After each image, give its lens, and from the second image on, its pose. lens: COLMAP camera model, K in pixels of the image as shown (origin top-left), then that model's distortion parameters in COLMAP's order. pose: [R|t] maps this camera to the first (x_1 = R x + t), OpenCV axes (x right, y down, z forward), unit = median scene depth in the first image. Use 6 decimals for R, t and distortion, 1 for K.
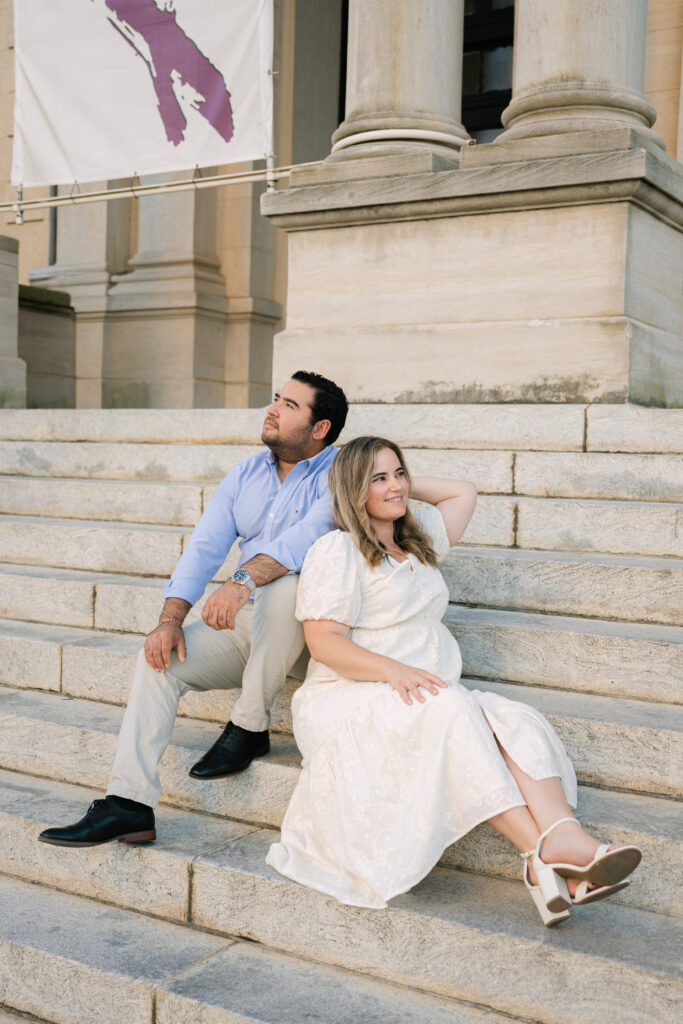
lens RADIAL K [[1159.3, 0, 389.2], [0, 1159.3, 455.3], [0, 0, 1]] dist [0.002832, -0.019651]
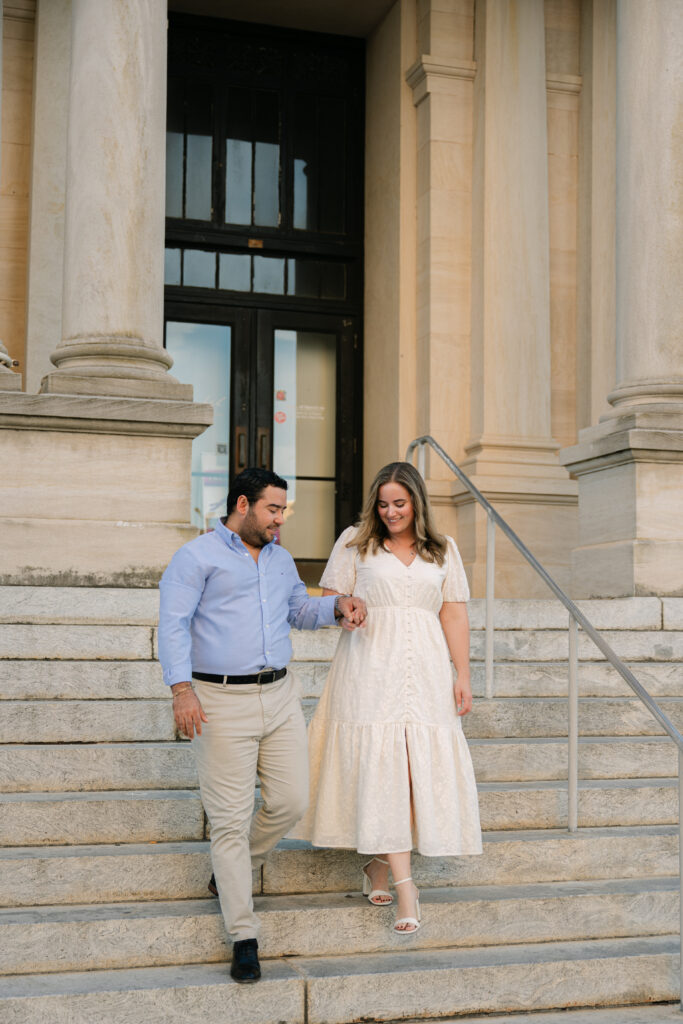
lens RADIAL K [[1159.3, 0, 389.2], [0, 1159.3, 455.3], [0, 0, 1]] dist [0.002832, -0.019651]
pose [[0.715019, 0.091185, 0.693133, -0.561476], [0.006679, 0.990521, -0.137198, -0.012169], [-0.699073, 0.102729, 0.707632, -0.116938]]
